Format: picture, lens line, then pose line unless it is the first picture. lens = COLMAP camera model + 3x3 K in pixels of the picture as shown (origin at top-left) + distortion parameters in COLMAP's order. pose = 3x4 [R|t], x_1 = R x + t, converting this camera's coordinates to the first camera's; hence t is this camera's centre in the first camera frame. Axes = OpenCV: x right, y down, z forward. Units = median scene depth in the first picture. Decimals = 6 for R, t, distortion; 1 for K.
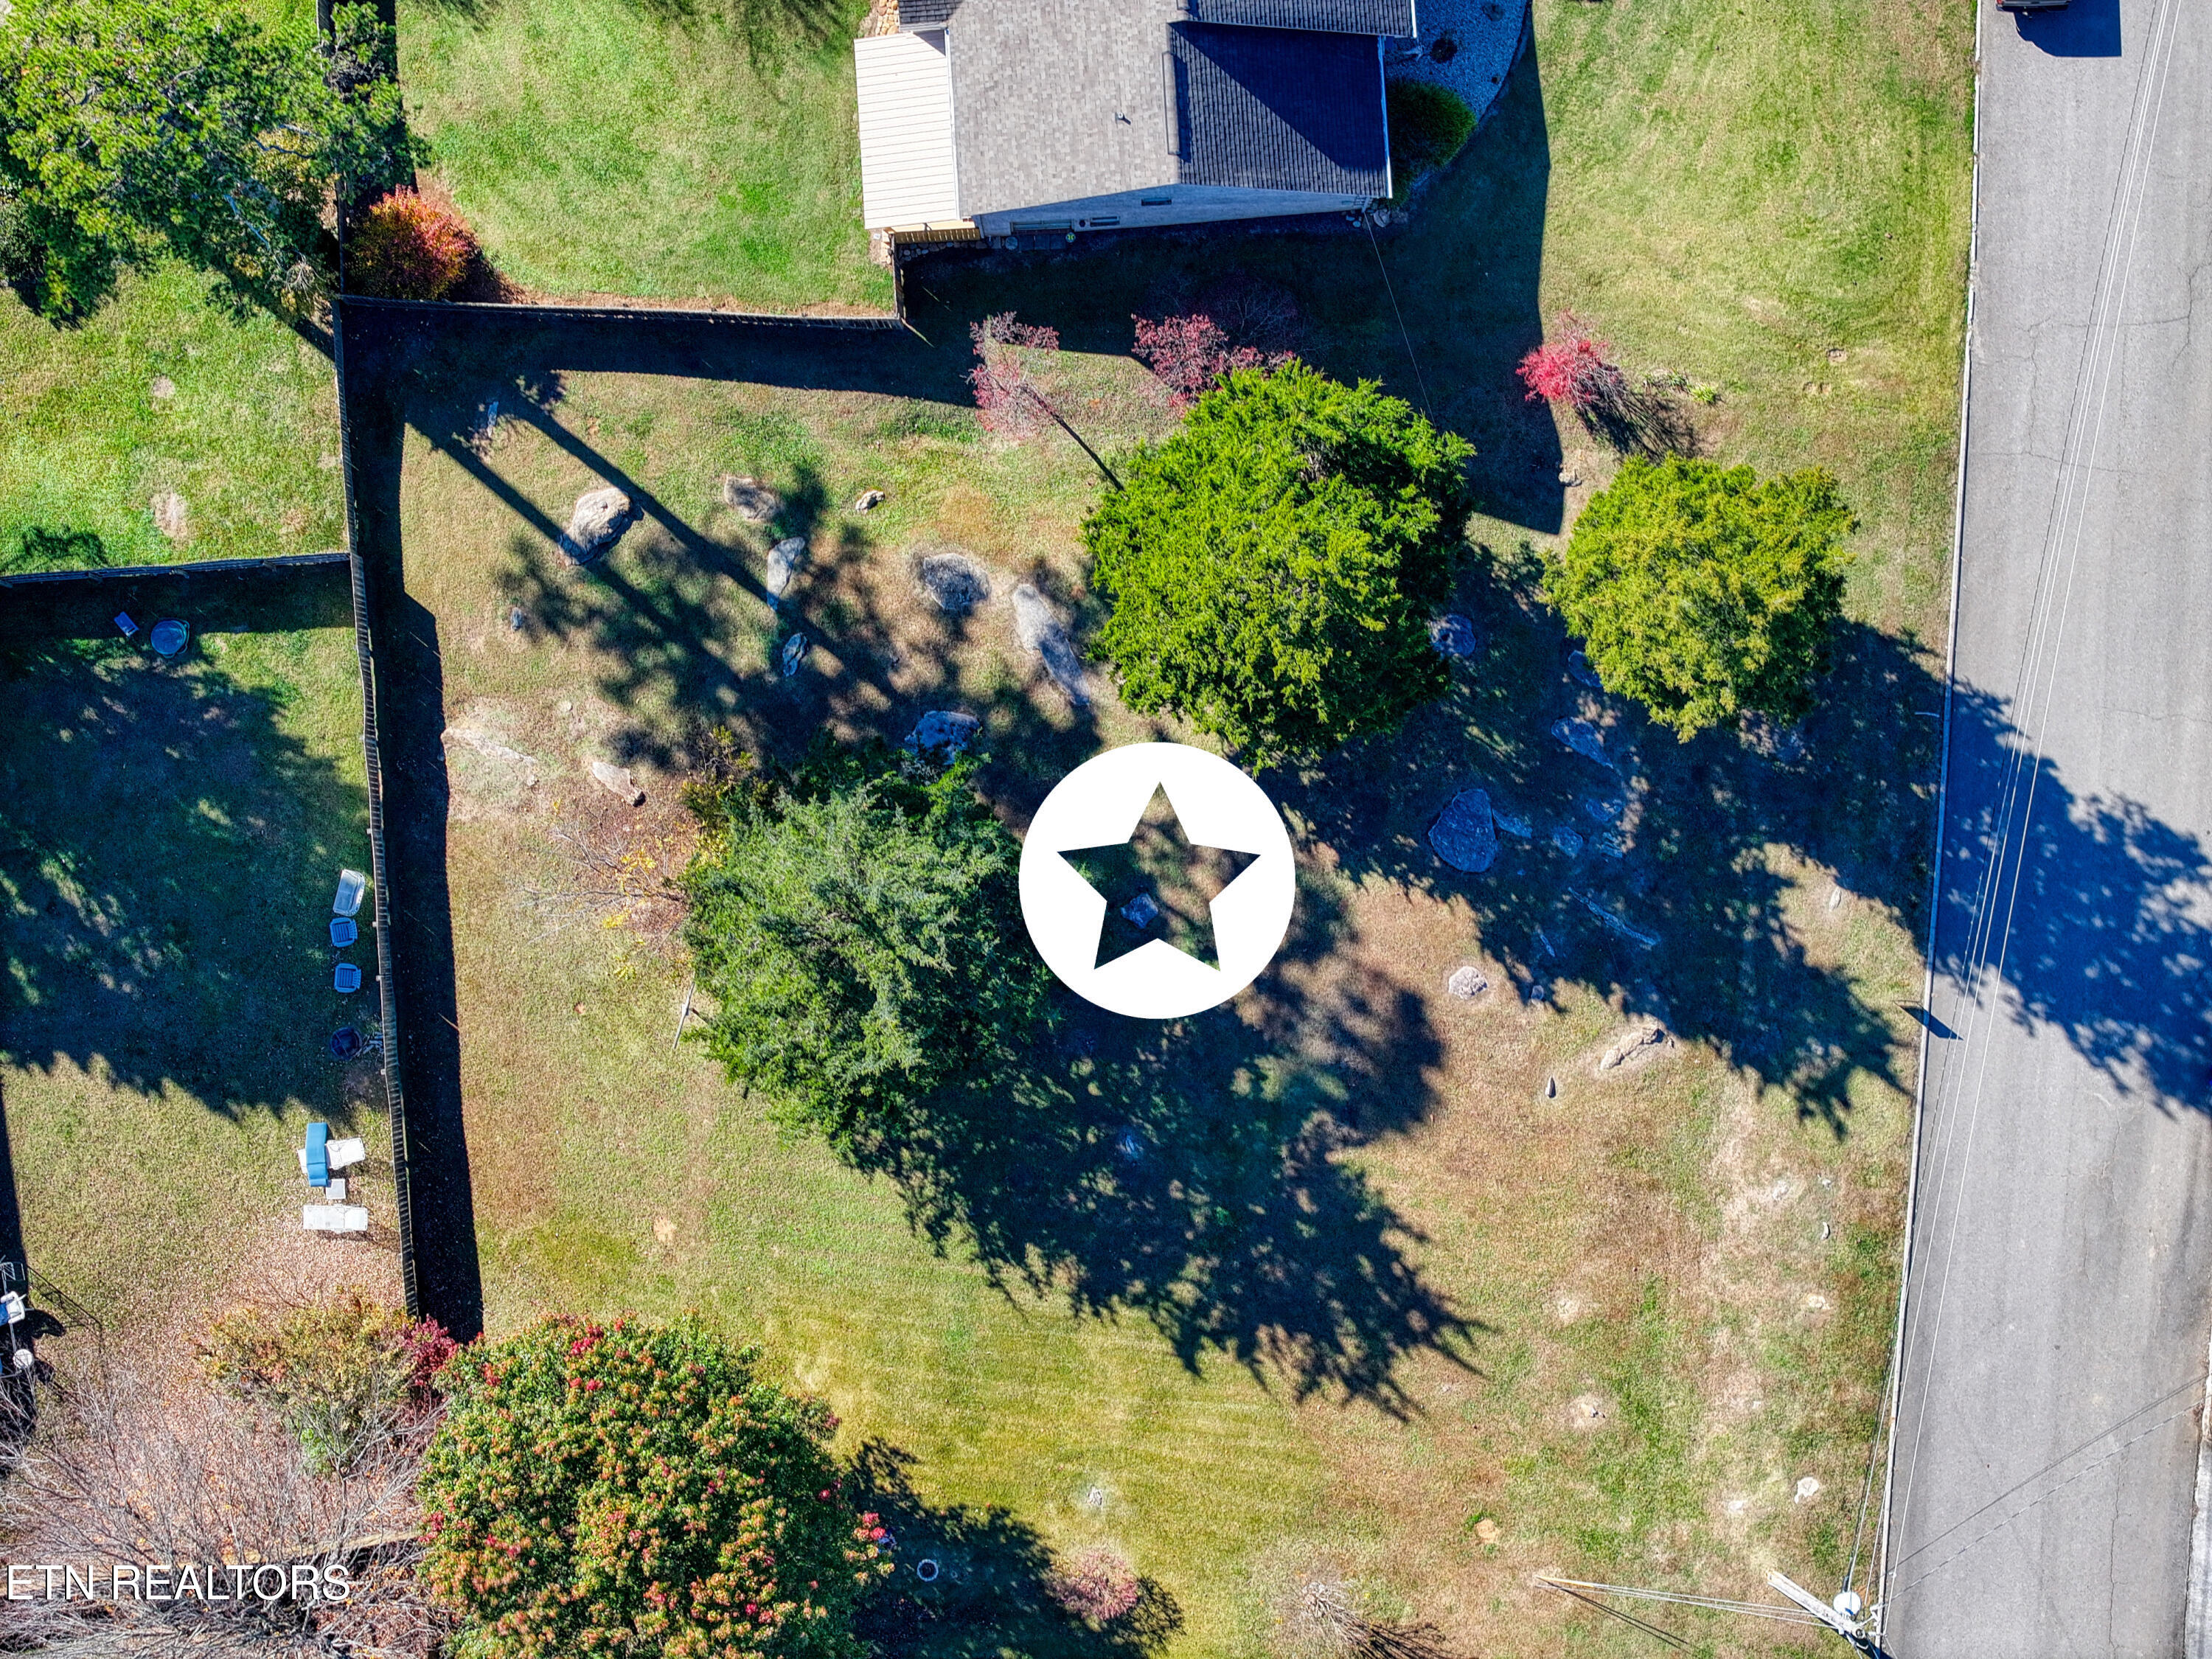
lens RADIAL K [[4562.7, 0, 1110.3], [0, 4562.7, 831.3], [0, 0, 1]] dist [-0.146975, 0.000000]
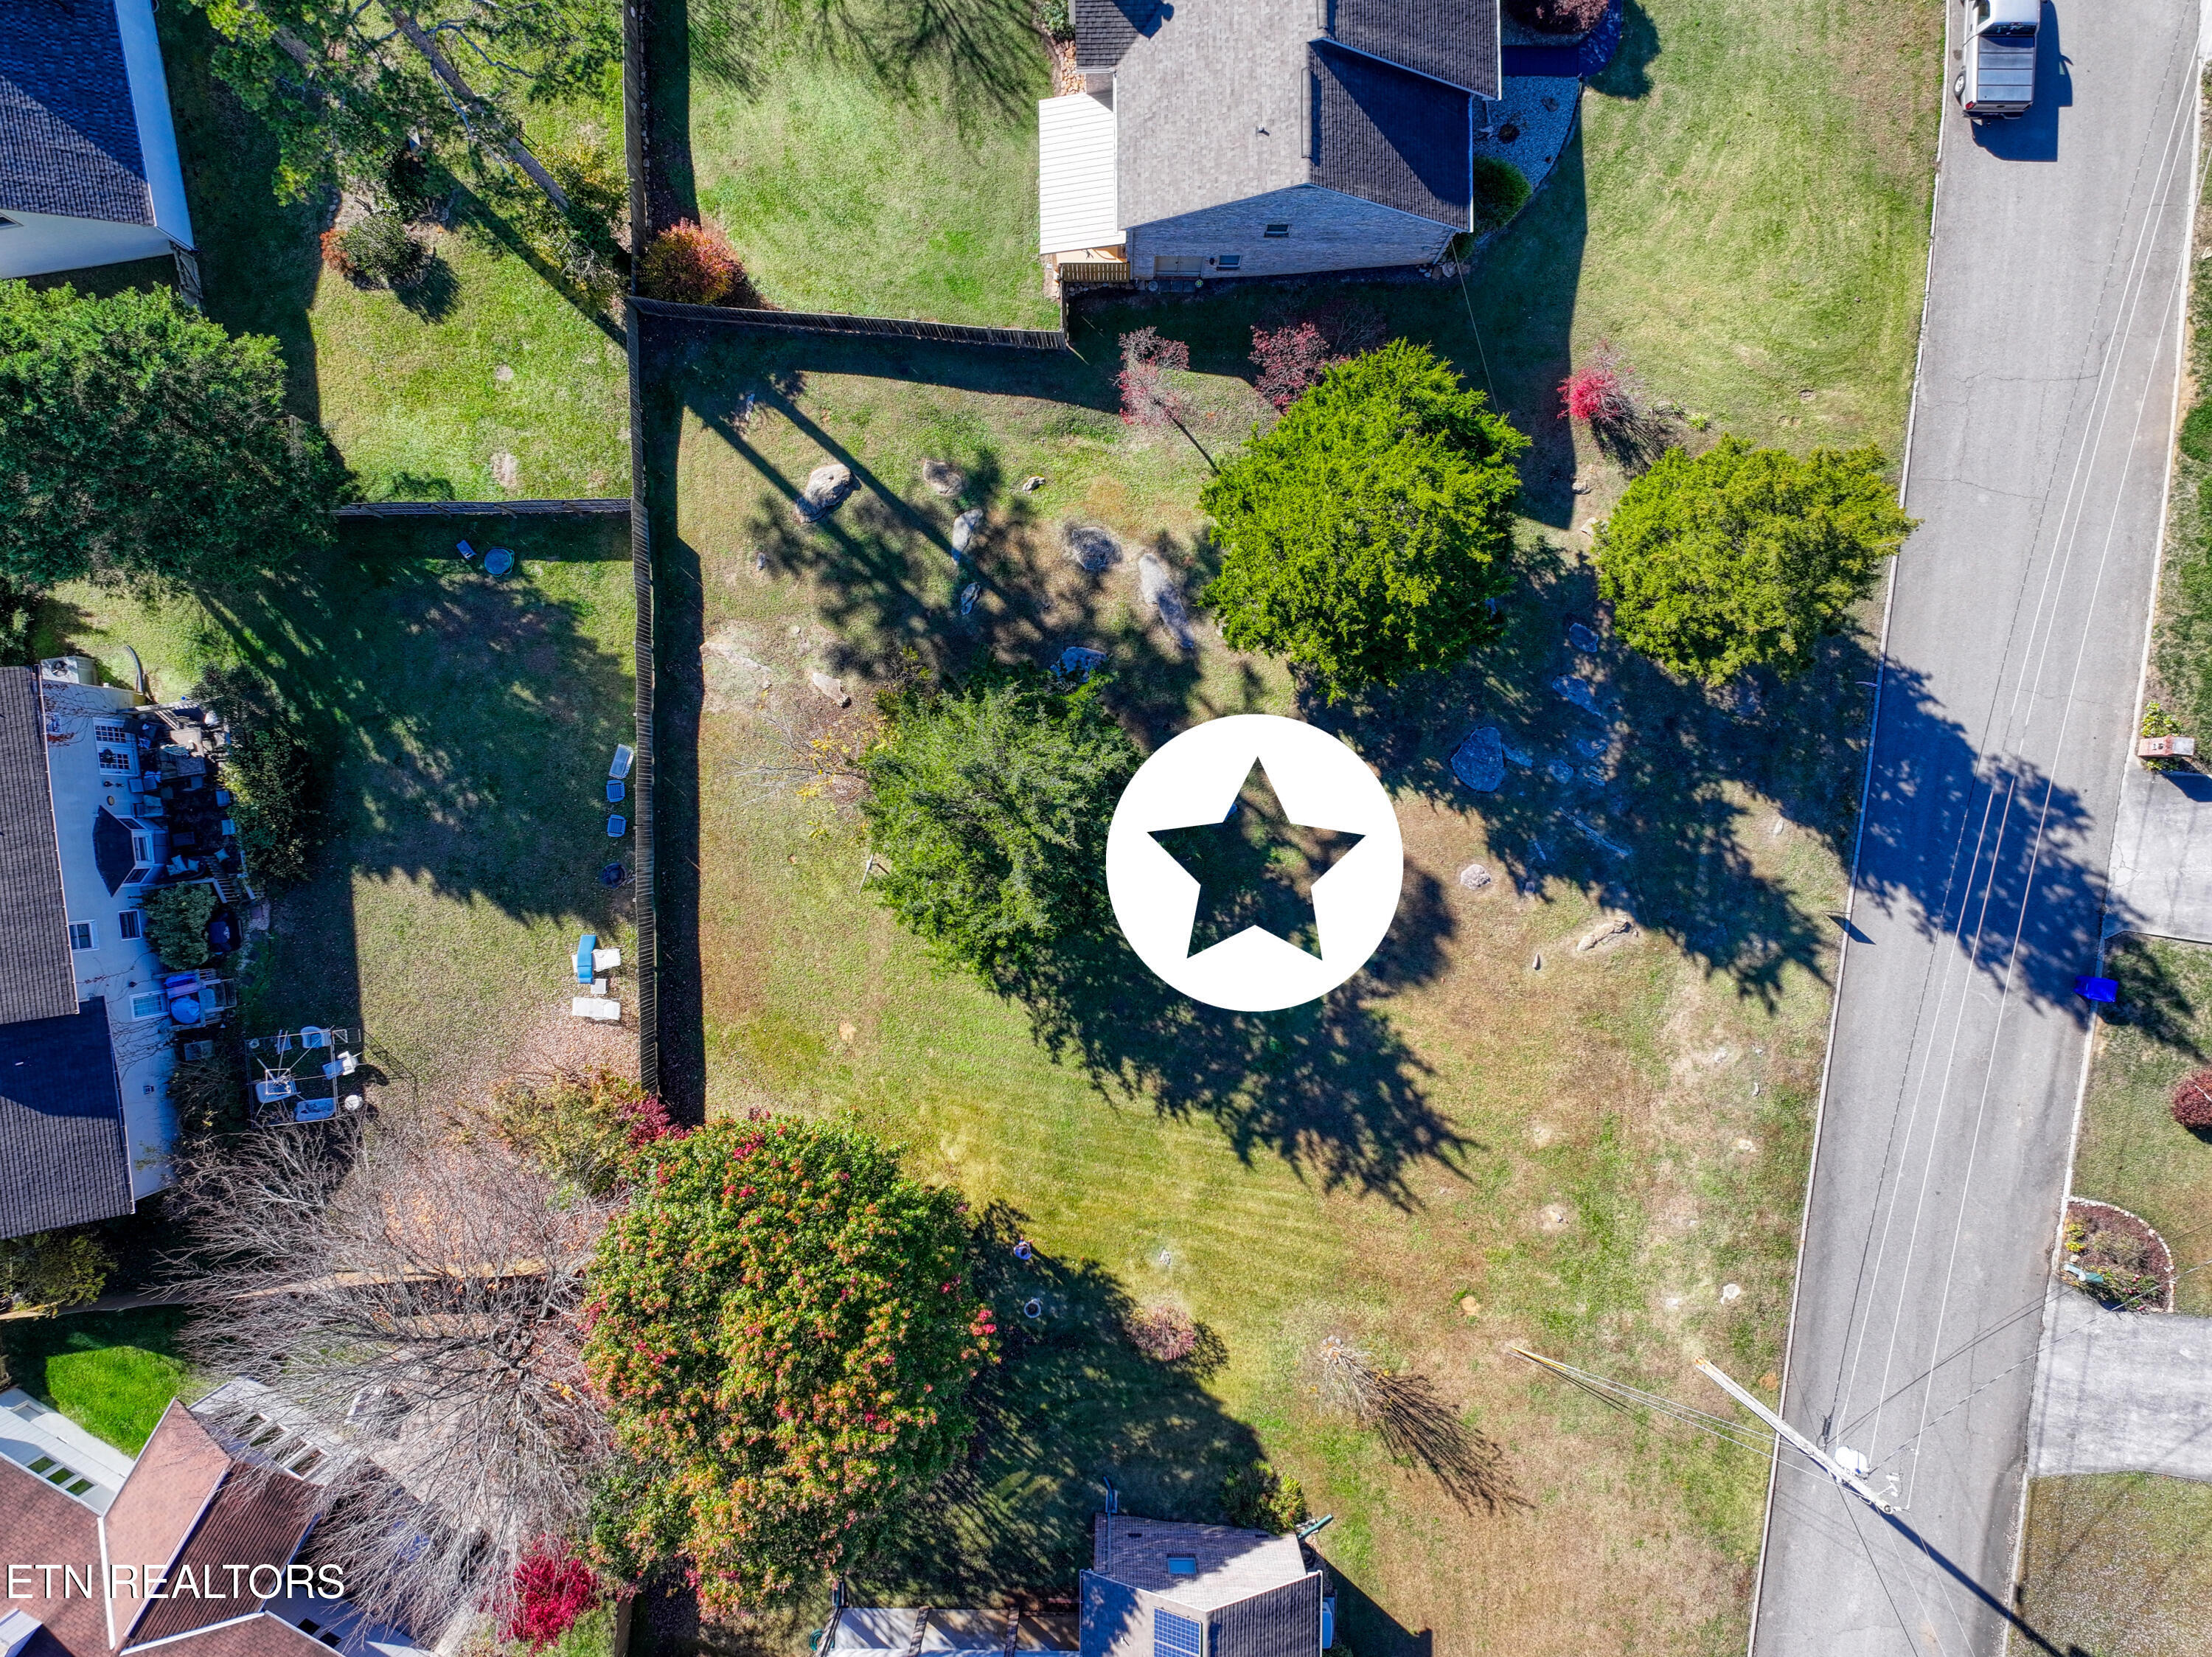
lens RADIAL K [[1569.5, 0, 1119.6], [0, 1569.5, 797.7], [0, 0, 1]] dist [0.009593, 0.005504]
pose [[0.998518, 0.054240, -0.004449, -0.021611], [-0.054191, 0.998476, 0.010420, 0.012033], [0.005008, -0.010164, 0.999936, 0.555812]]
